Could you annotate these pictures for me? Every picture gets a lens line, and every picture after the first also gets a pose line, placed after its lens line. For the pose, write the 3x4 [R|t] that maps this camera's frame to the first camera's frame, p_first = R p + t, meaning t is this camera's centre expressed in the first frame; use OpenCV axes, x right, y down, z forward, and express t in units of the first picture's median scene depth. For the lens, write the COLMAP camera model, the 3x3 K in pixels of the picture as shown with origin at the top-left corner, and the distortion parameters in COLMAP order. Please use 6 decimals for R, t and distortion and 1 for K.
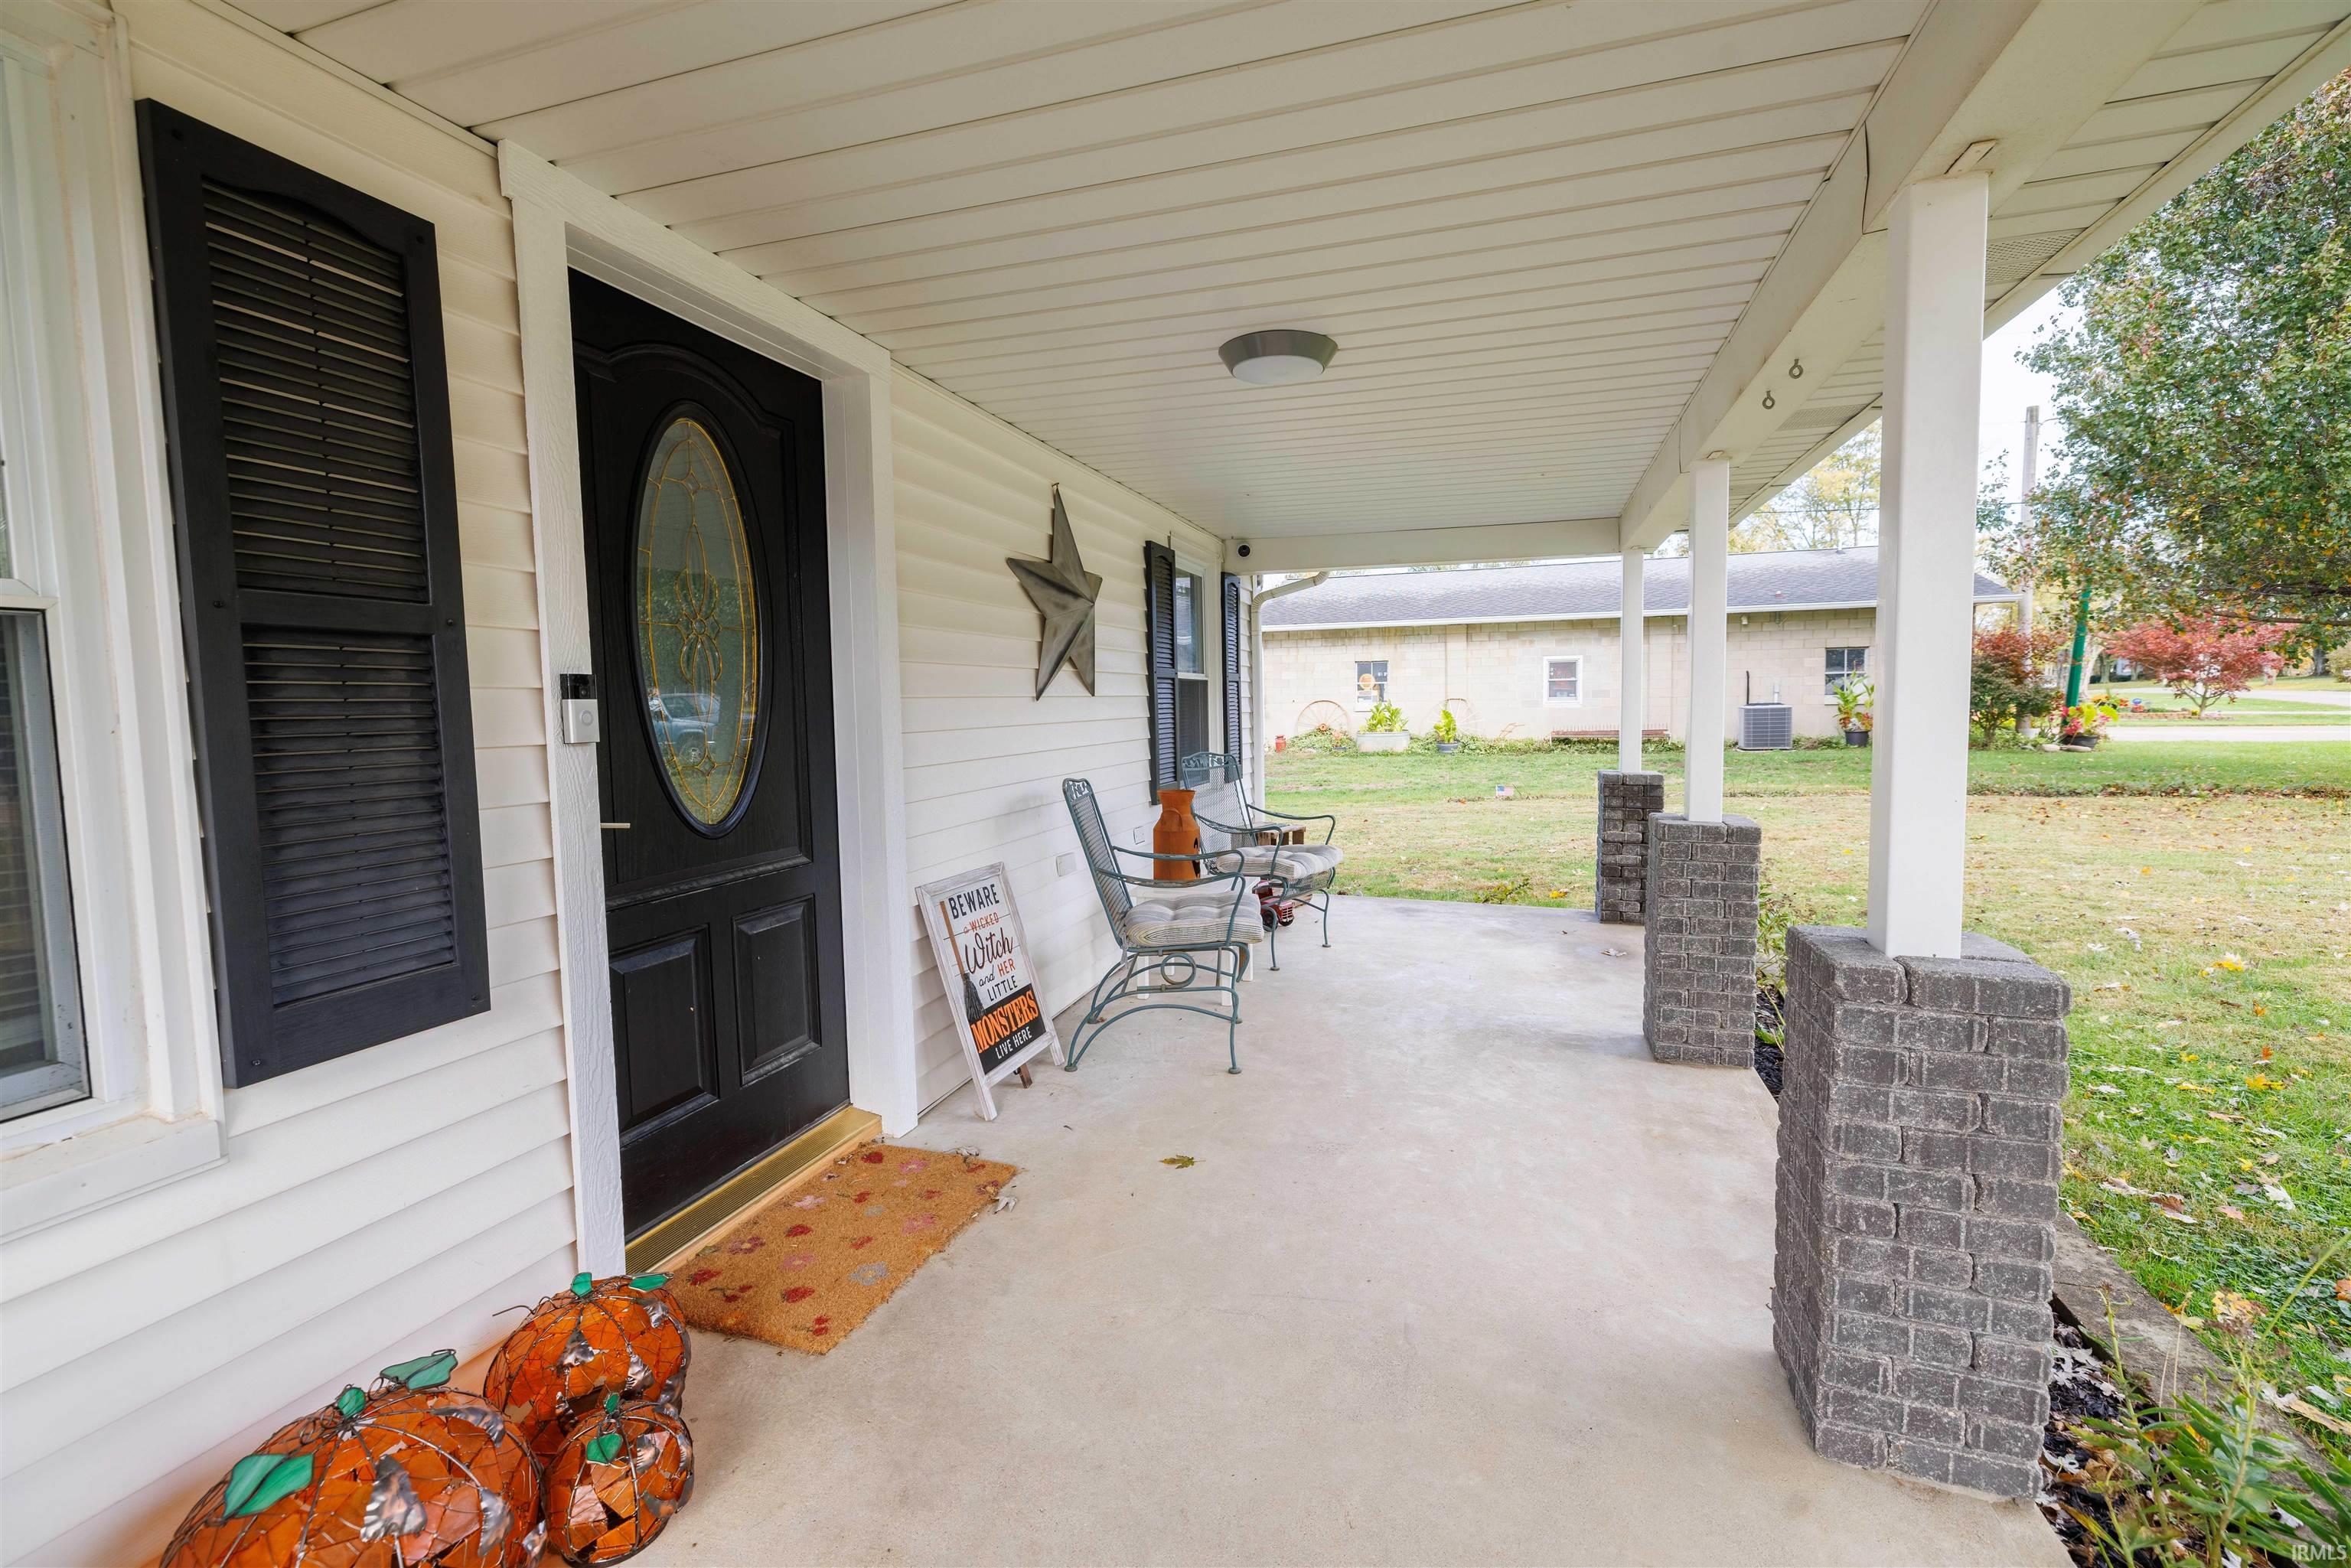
lens RADIAL K [[987.4, 0, 1180.7], [0, 987.4, 780.2], [0, 0, 1]] dist [-0.001805, 0.000406]
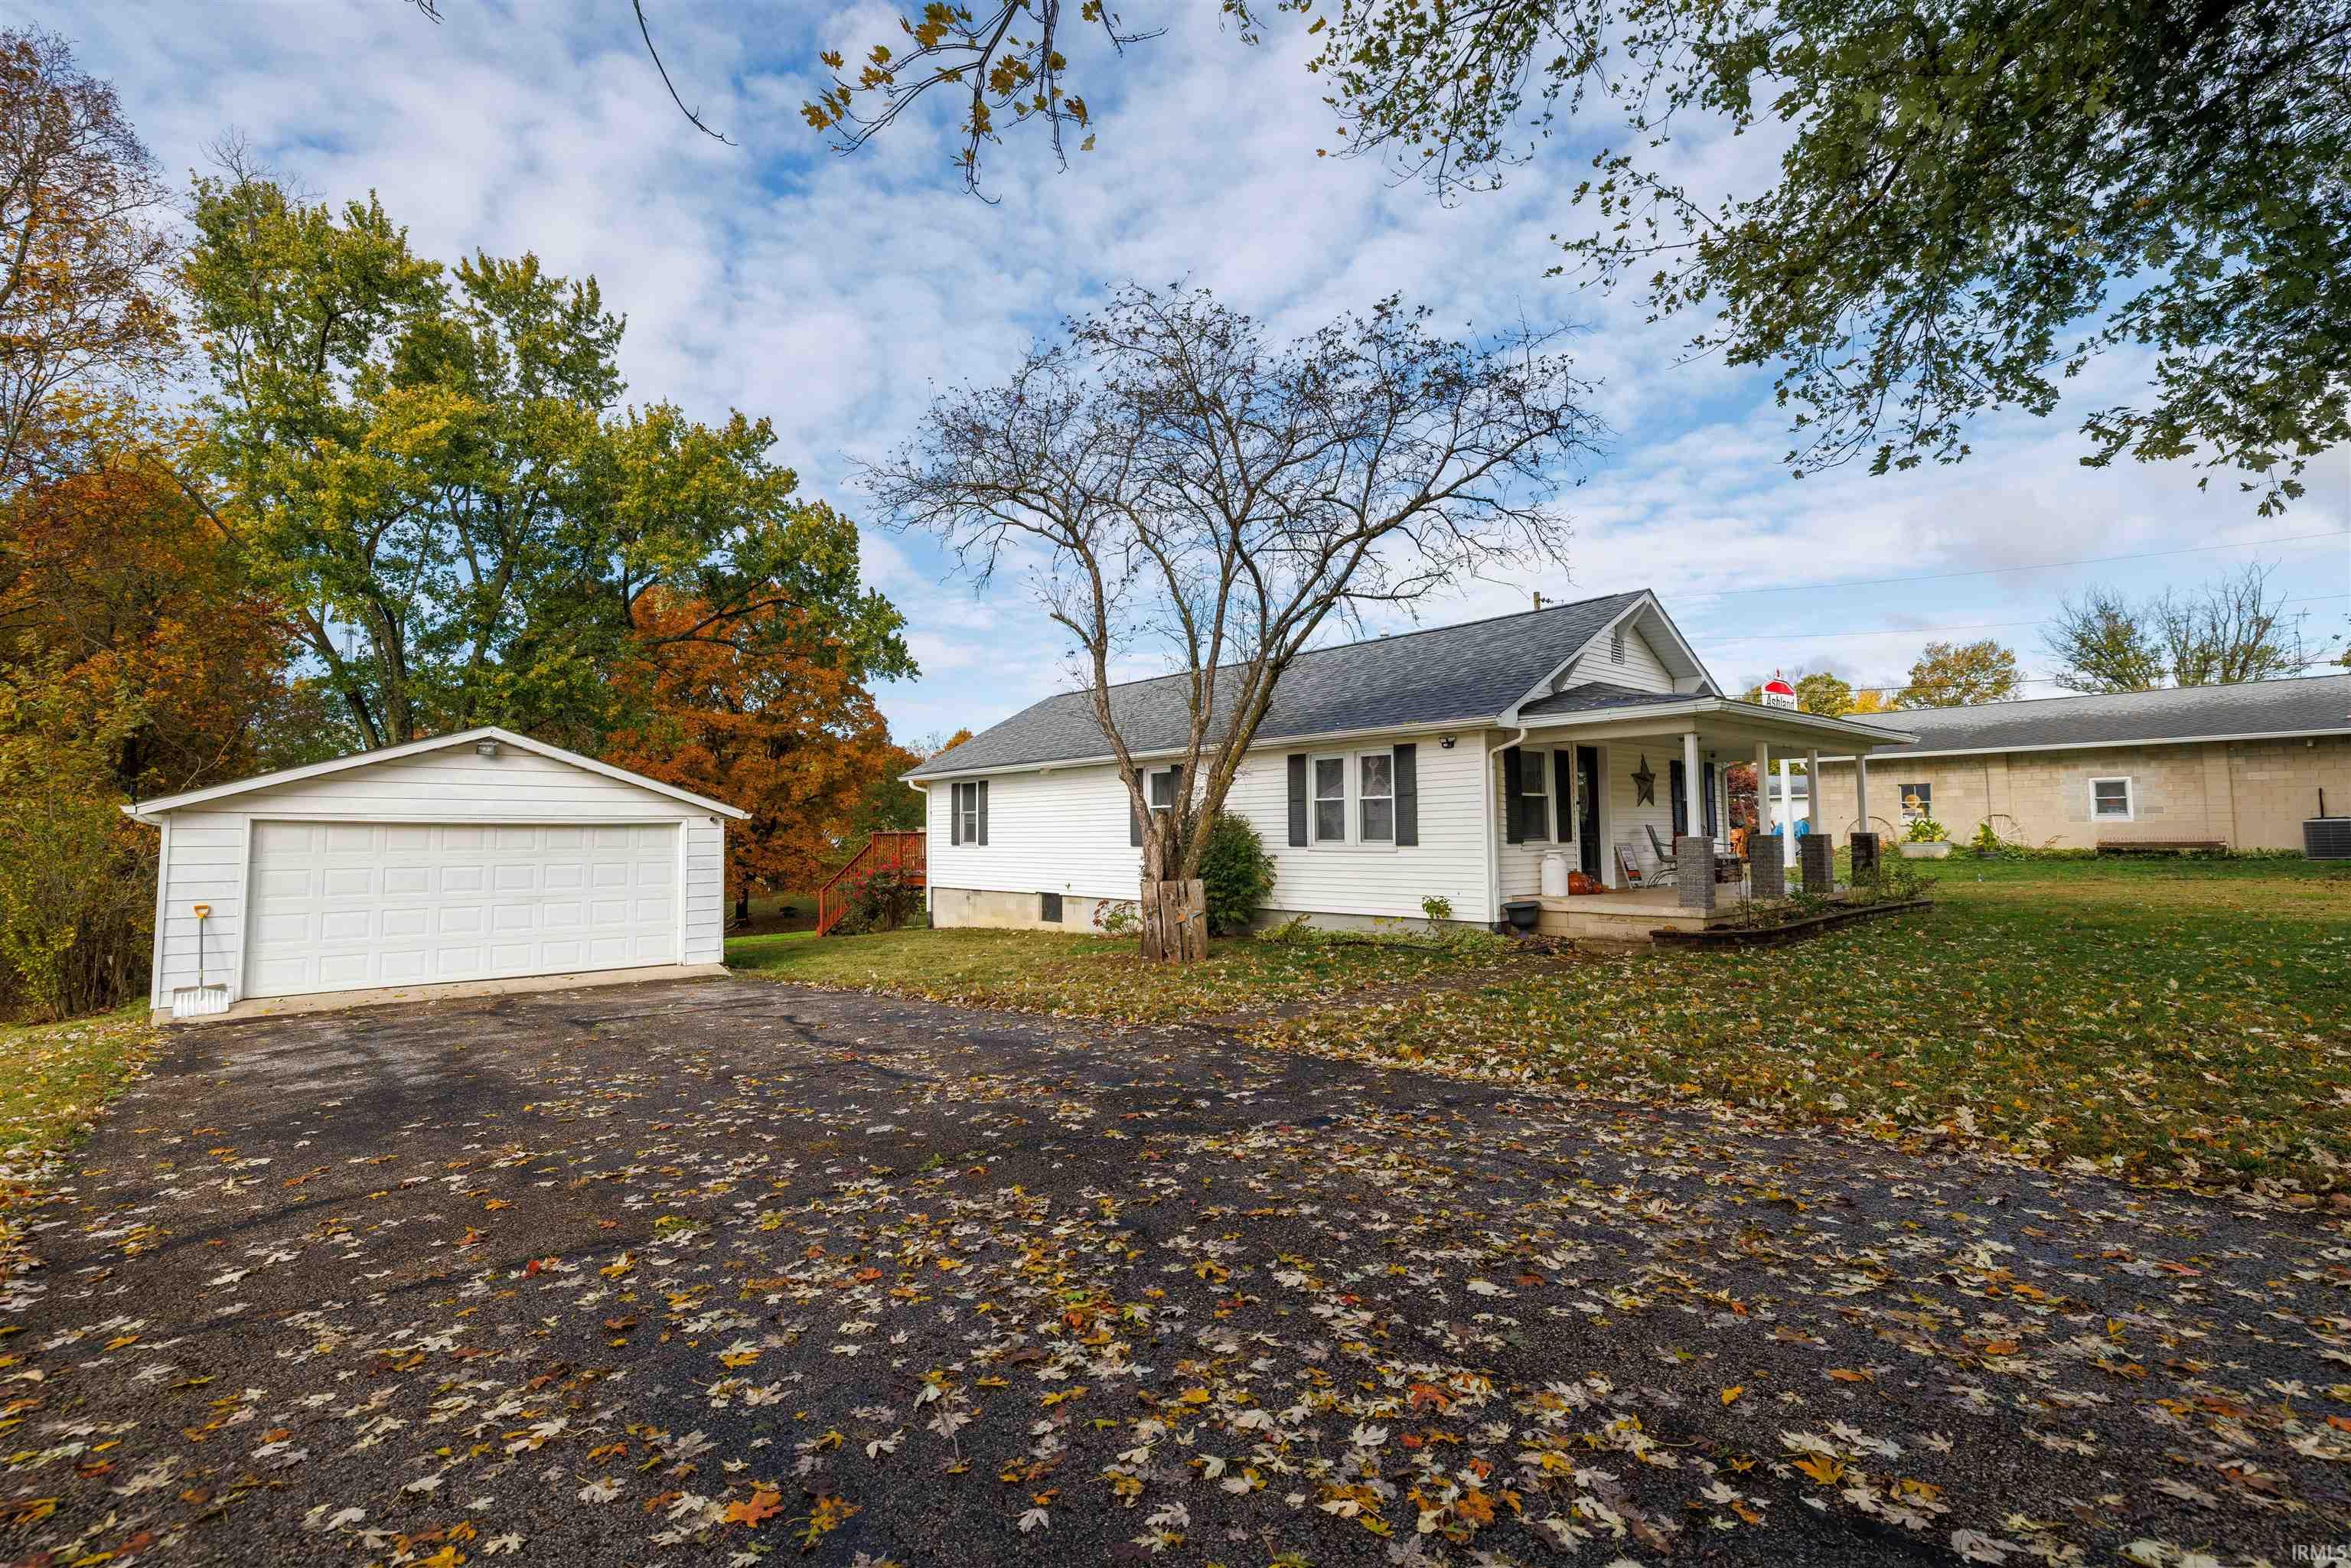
lens RADIAL K [[987.4, 0, 1175.2], [0, 987.4, 782.2], [0, 0, 1]] dist [-0.001805, 0.000406]
pose [[0.849803, -0.017646, -0.526805, 0.060227], [-0.046399, 0.993056, -0.108110, 0.055695], [0.525054, 0.116316, 0.843083, -0.558965]]
